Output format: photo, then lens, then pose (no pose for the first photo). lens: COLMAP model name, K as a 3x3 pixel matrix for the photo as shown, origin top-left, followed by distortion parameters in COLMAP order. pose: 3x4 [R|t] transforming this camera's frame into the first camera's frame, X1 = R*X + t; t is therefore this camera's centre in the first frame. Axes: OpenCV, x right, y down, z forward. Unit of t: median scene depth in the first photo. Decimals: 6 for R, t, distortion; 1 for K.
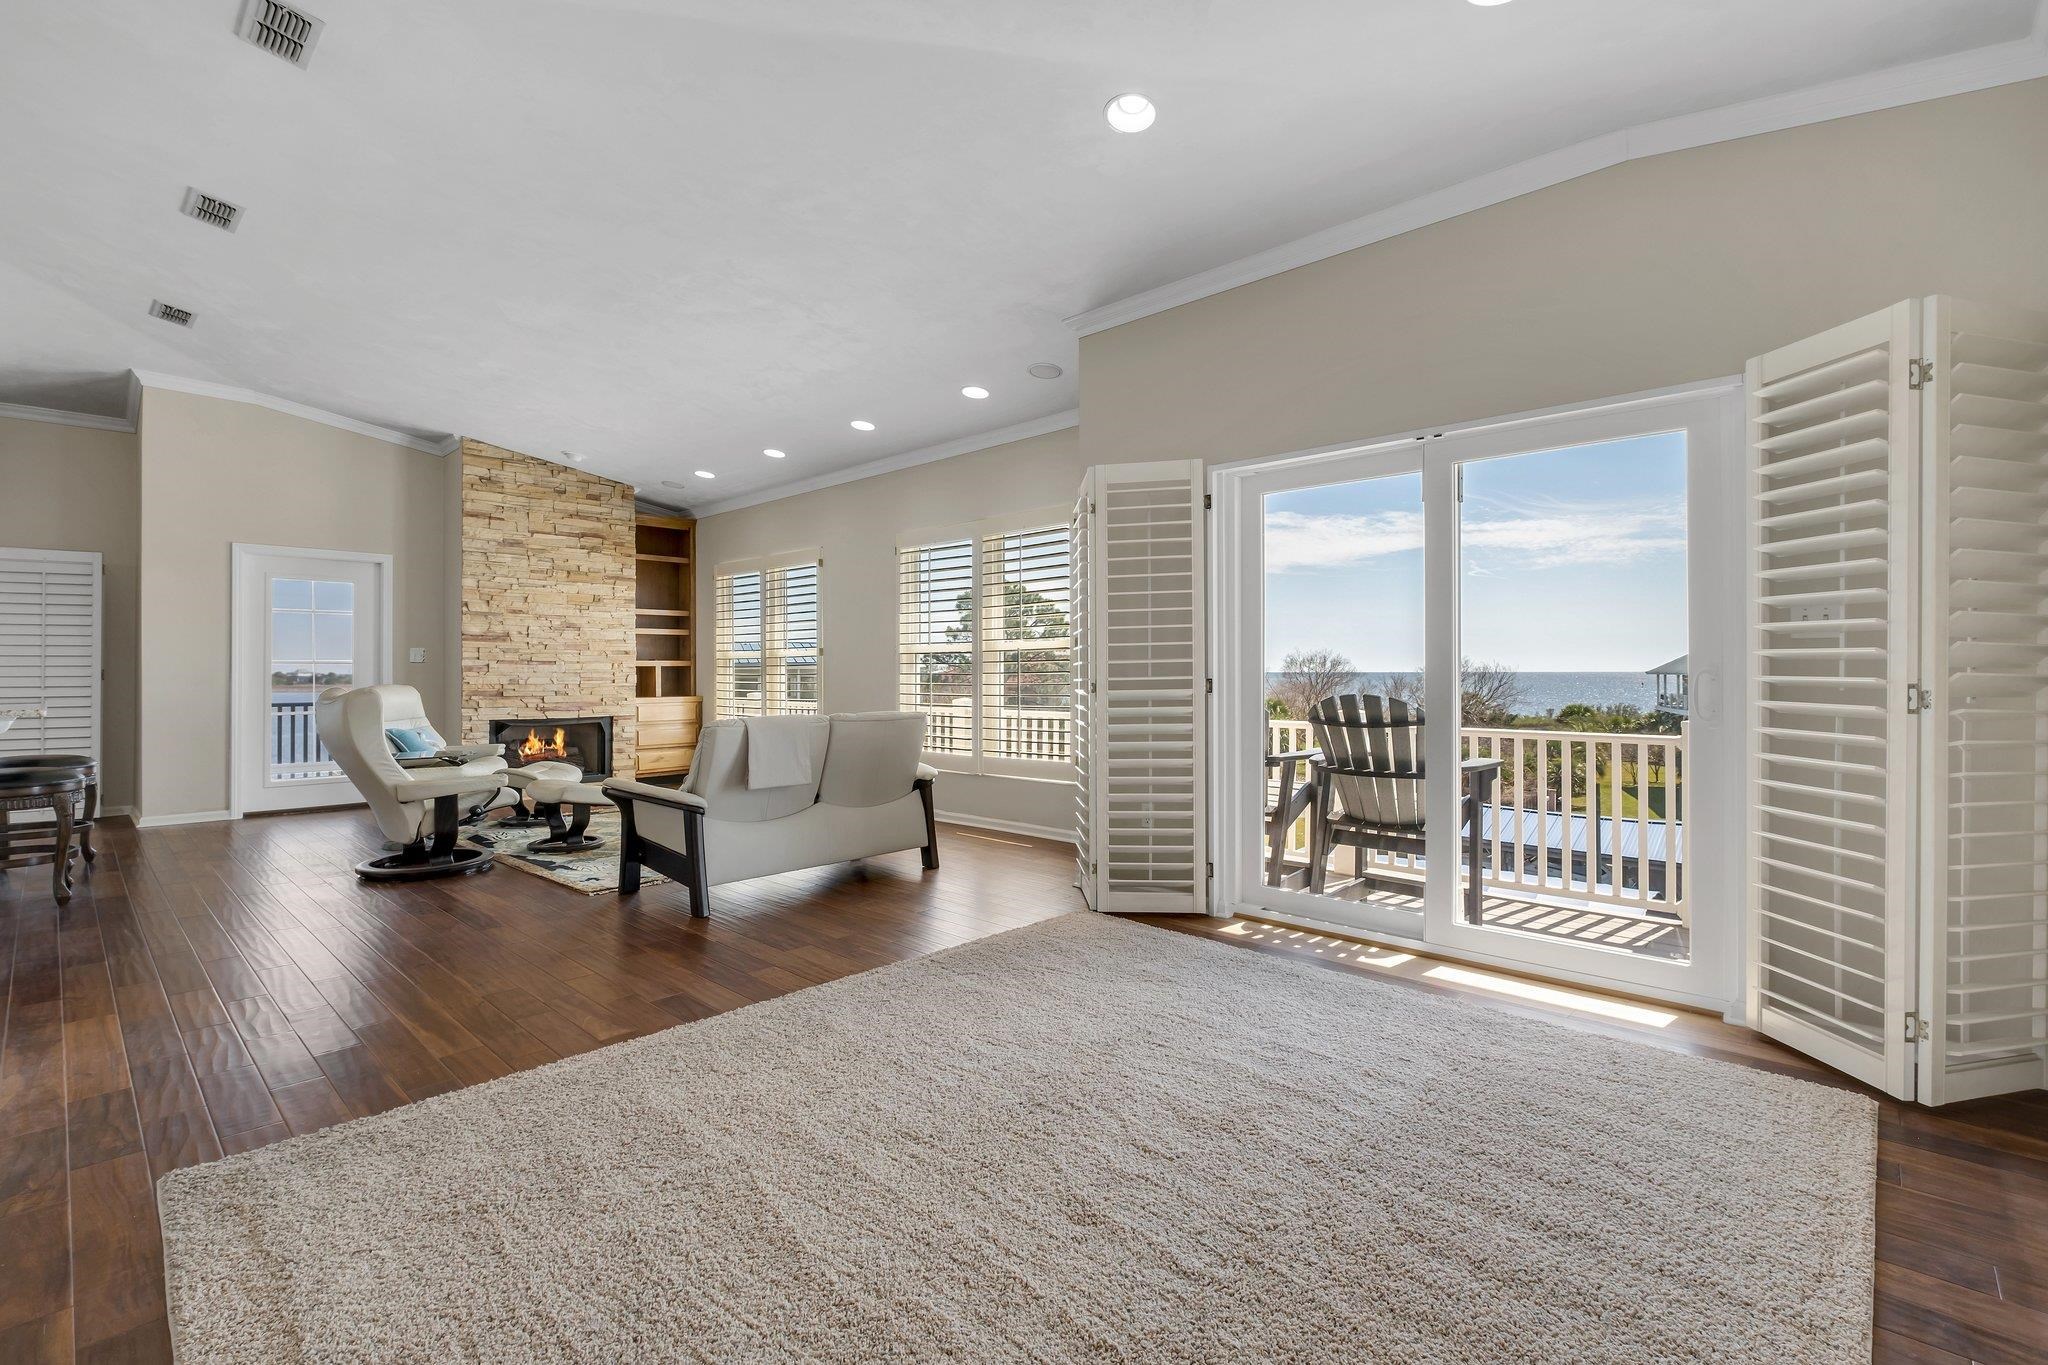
lens RADIAL K [[908.6, 0, 1007.9], [0, 908.6, 677.5], [0, 0, 1]] dist [-0.002328, 0.000510]
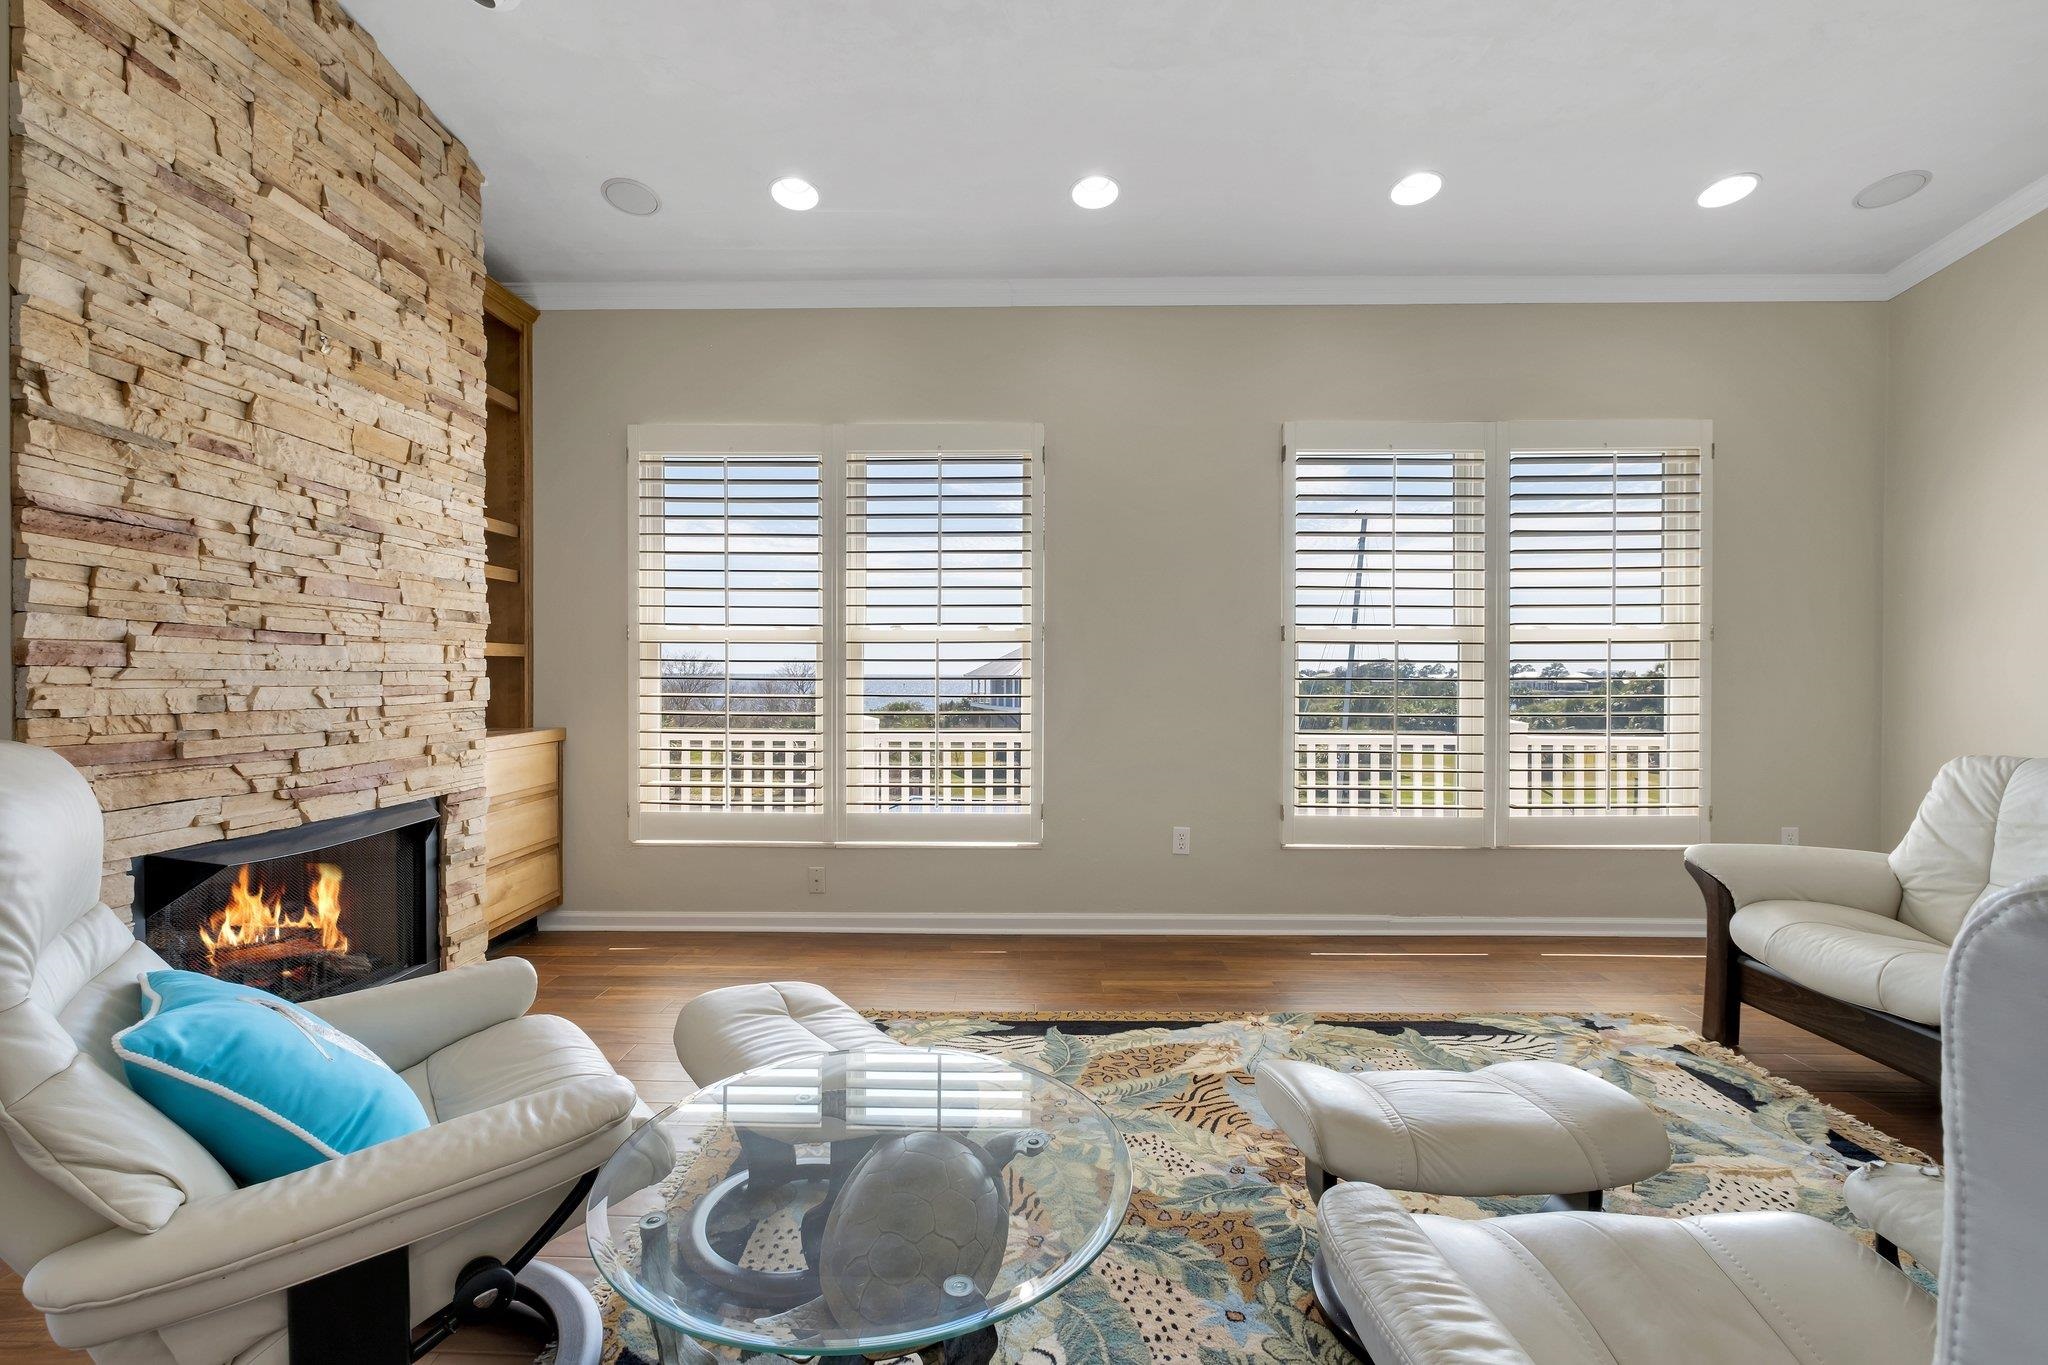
lens RADIAL K [[908.6, 0, 1022.1], [0, 908.6, 689.6], [0, 0, 1]] dist [-0.002328, 0.000510]
pose [[0.732619, -0.006359, 0.680610, -0.538097], [-0.003101, 0.999915, 0.012680, -0.003701], [-0.680632, -0.011401, 0.732537, 0.619420]]
